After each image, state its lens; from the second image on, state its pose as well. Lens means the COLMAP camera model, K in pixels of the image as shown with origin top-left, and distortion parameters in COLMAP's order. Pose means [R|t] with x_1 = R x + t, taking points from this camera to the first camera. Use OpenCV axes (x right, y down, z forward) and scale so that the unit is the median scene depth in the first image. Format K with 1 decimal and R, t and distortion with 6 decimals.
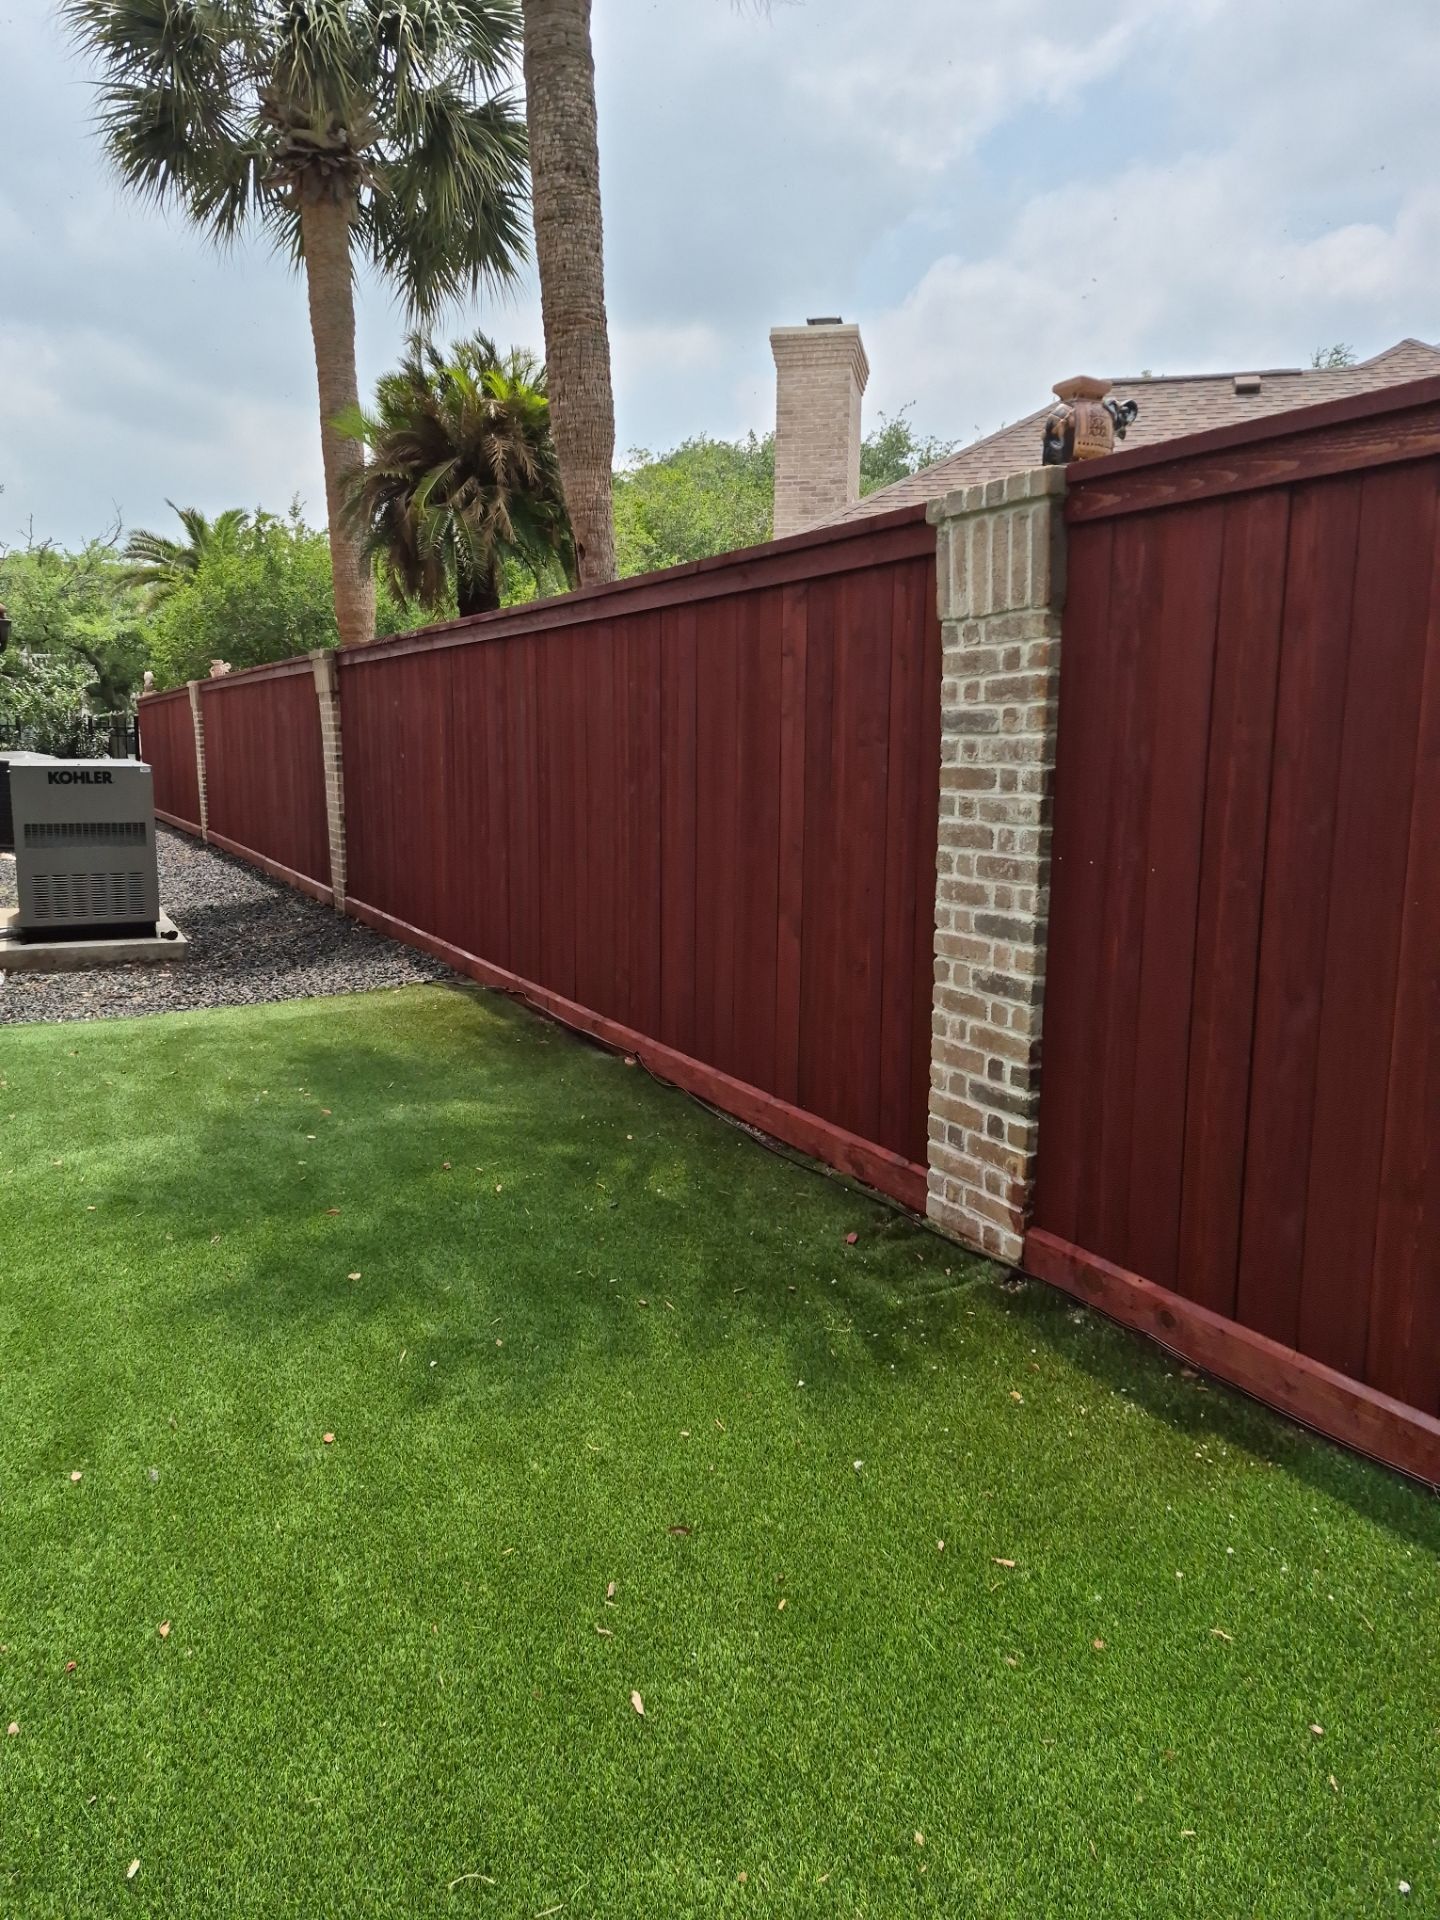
lens RADIAL K [[1300.7, 0, 709.3], [0, 1300.7, 940.1], [0, 0, 1]] dist [0.054376, -0.044407]
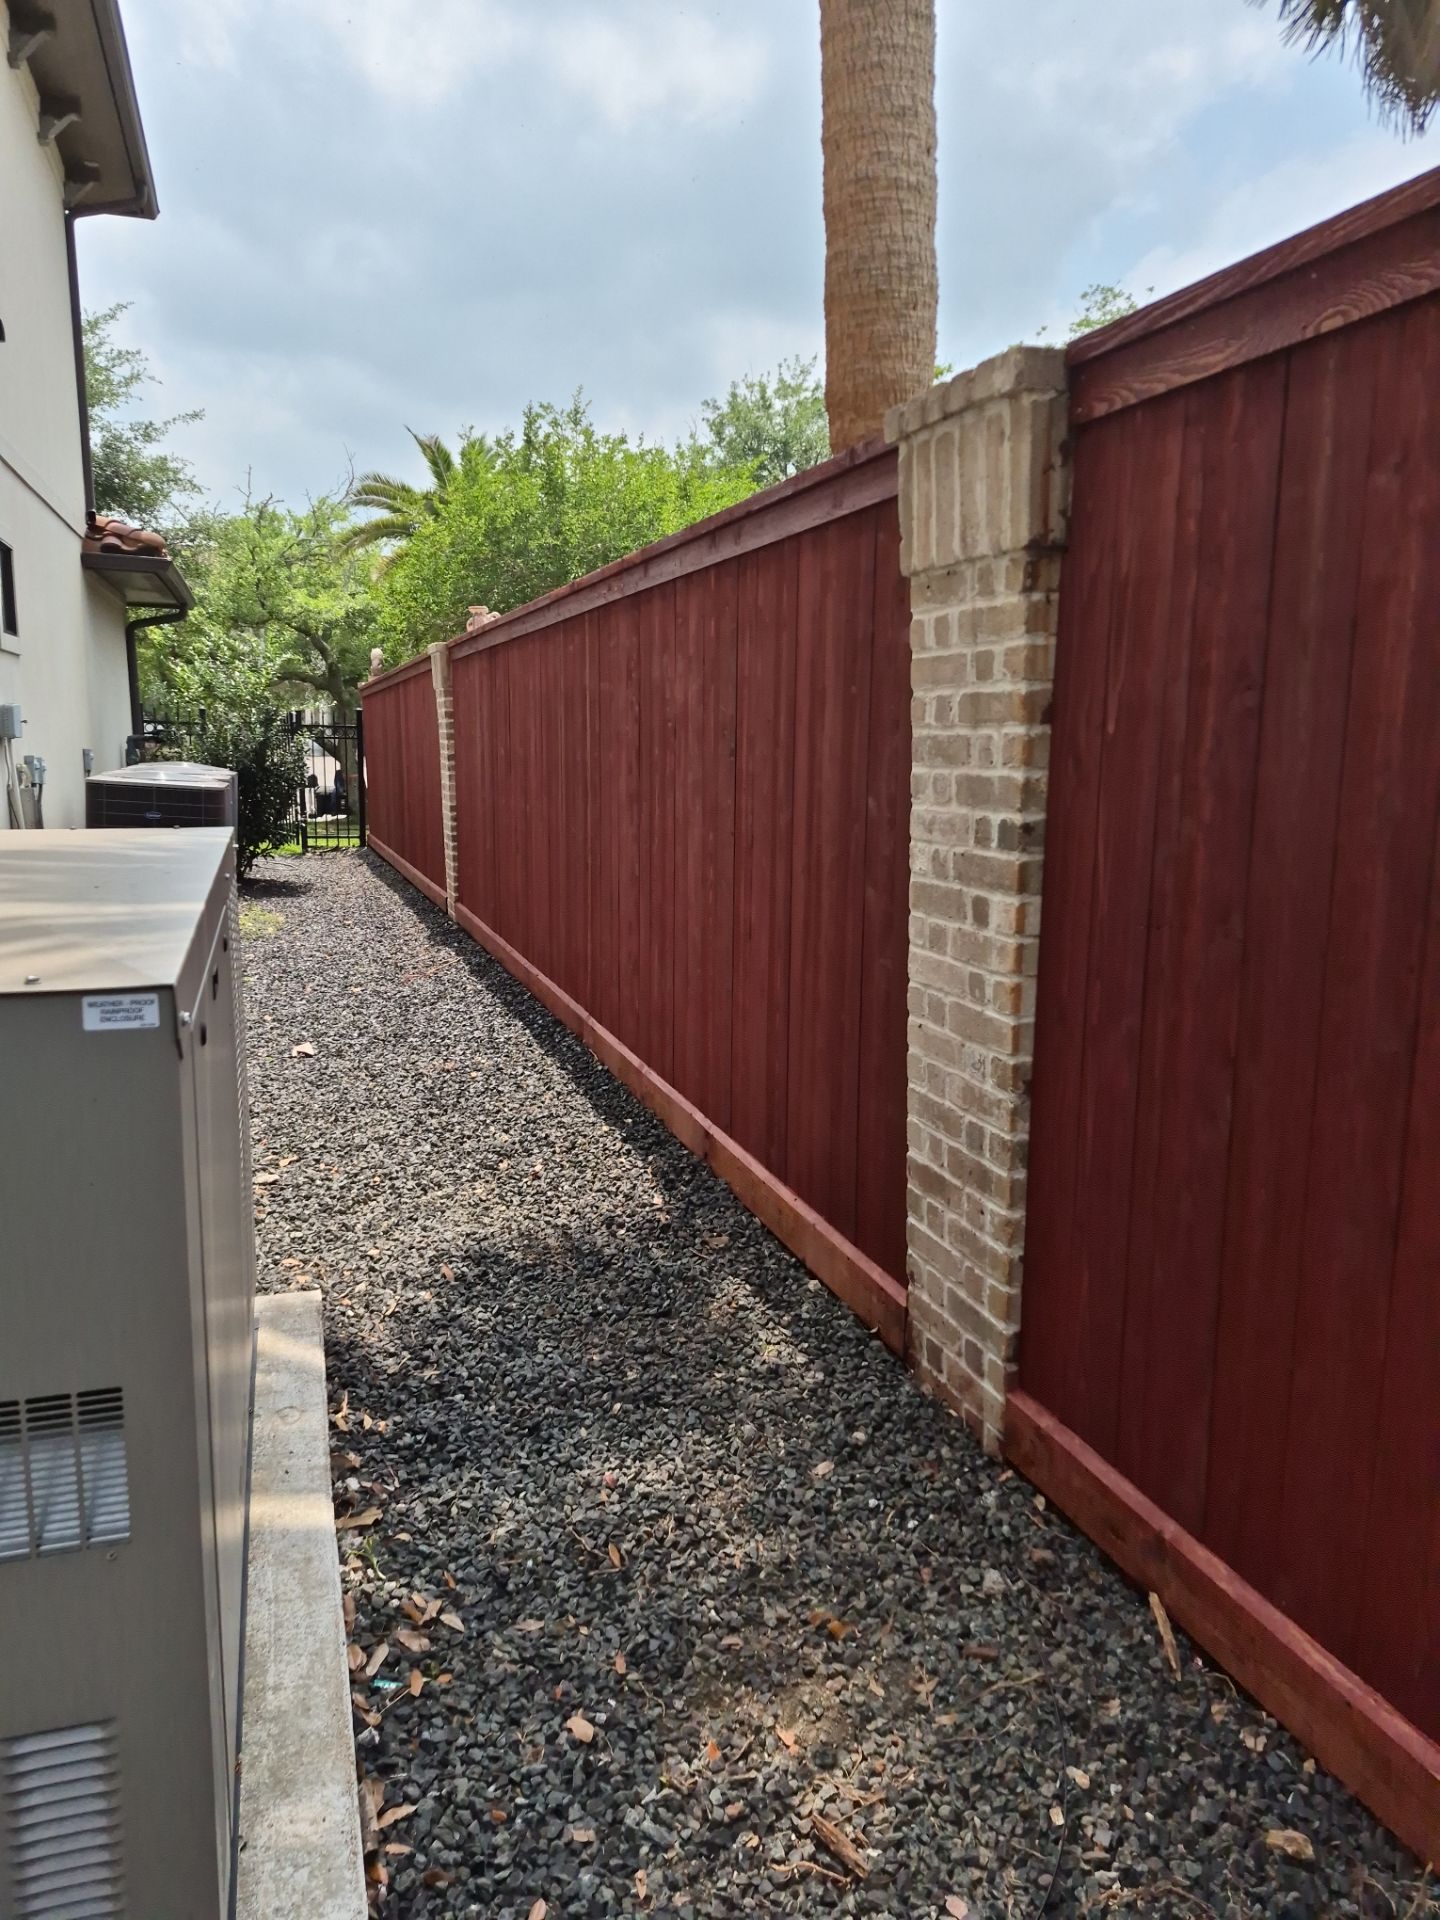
lens RADIAL K [[1300.7, 0, 716.4], [0, 1300.7, 973.7], [0, 0, 1]] dist [0.054376, -0.044407]
pose [[0.987580, 0.029291, -0.154364, -0.843099], [-0.025420, 0.999312, 0.026992, -0.332520], [0.155048, -0.022733, 0.987645, 2.102803]]
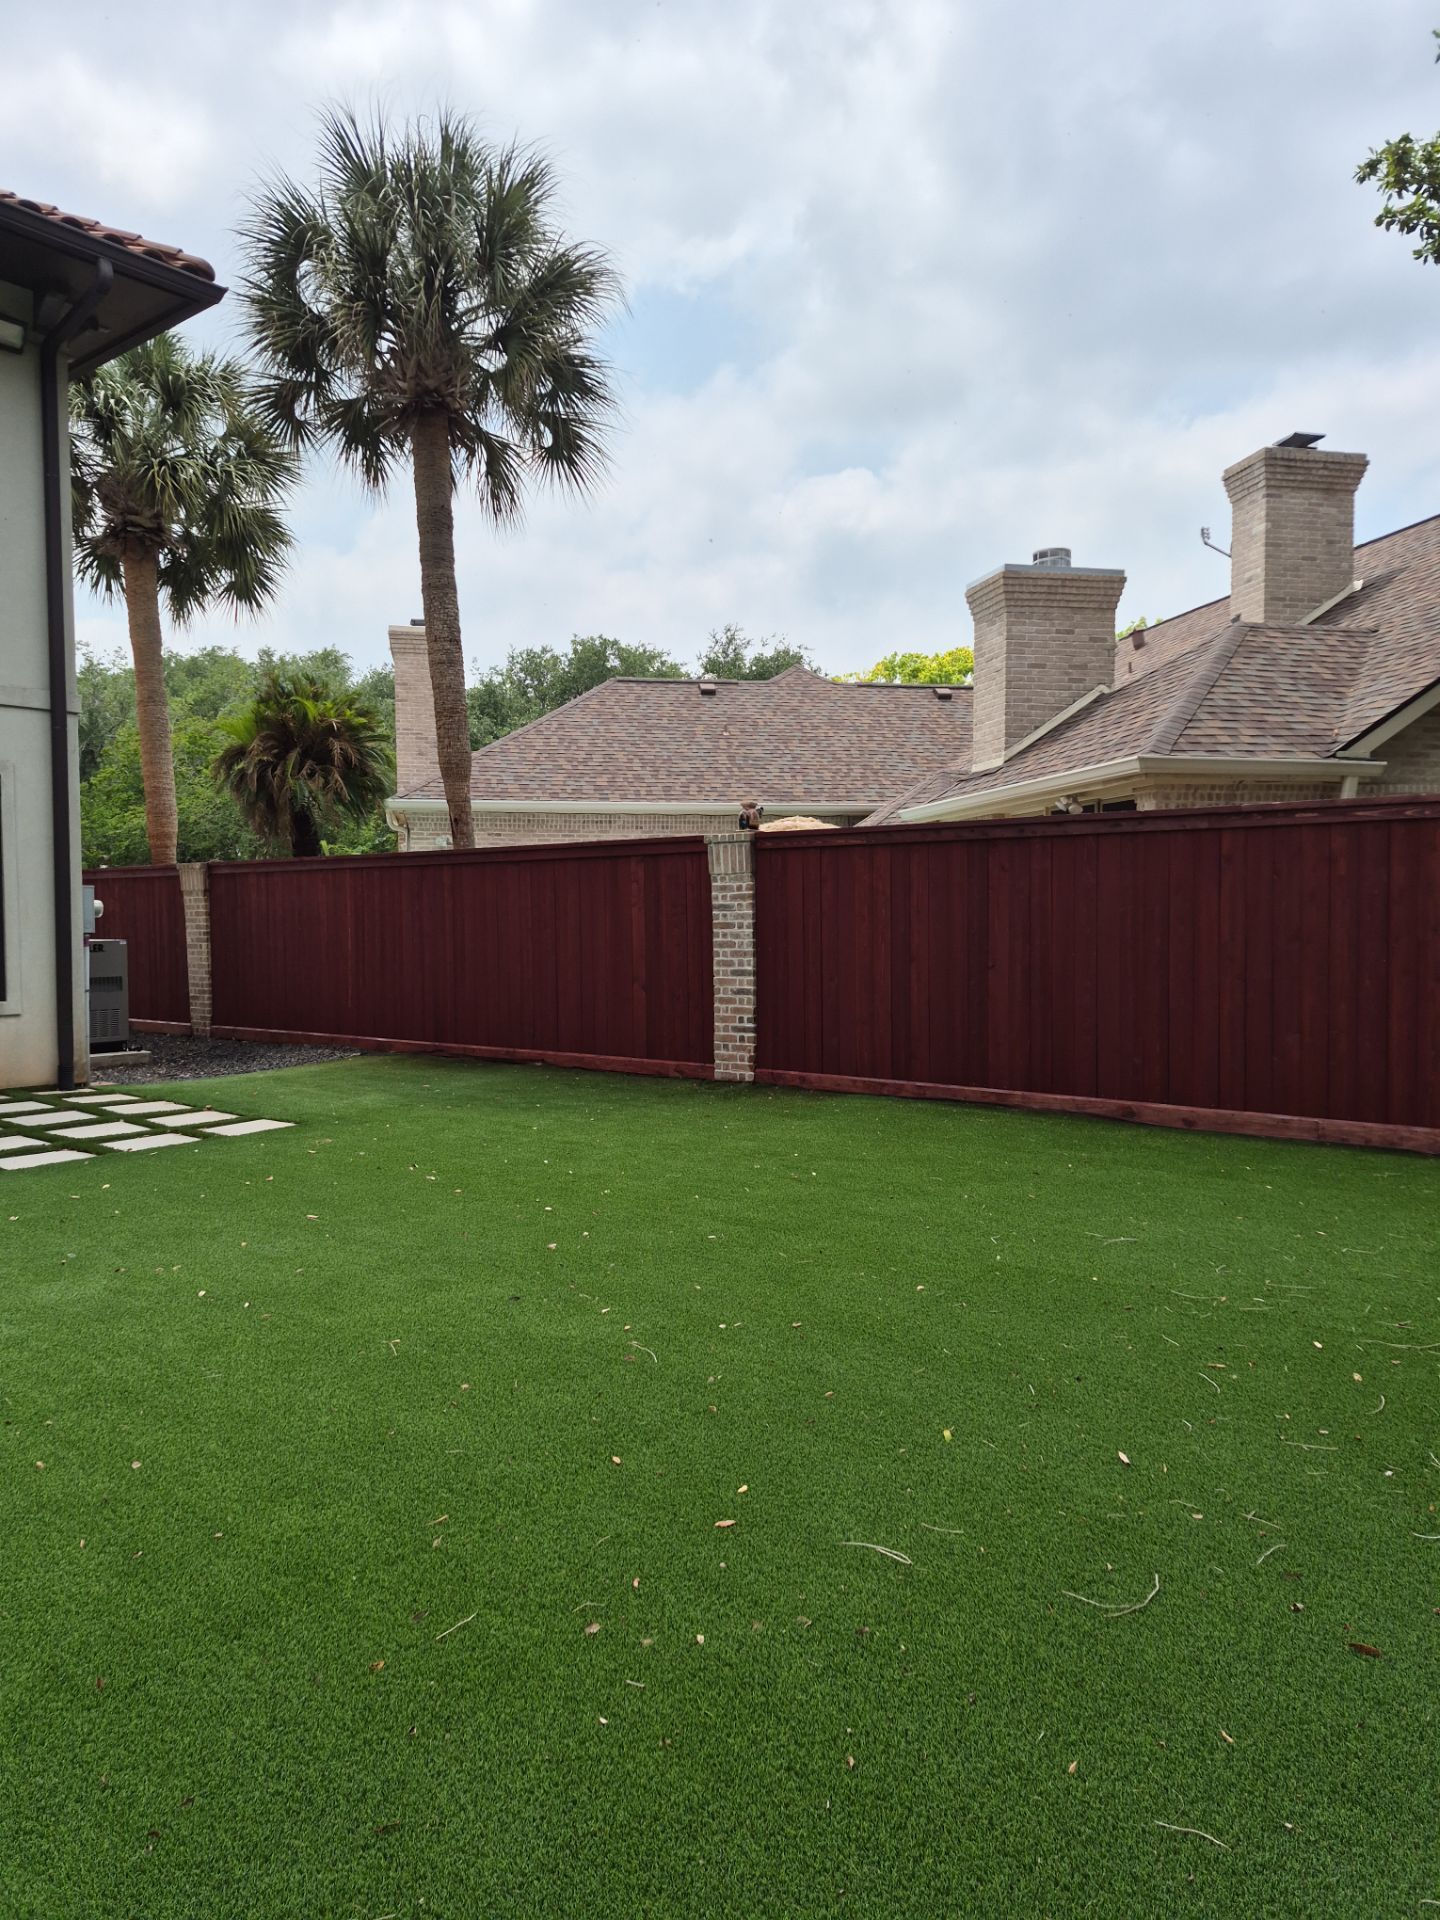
lens RADIAL K [[1300.7, 0, 722.9], [0, 1300.7, 964.9], [0, 0, 1]] dist [0.054376, -0.044407]
pose [[0.910476, -0.030708, 0.412420, -1.022381], [0.078443, 0.991959, -0.099315, 0.259108], [-0.406054, 0.122776, 0.905564, -1.676321]]
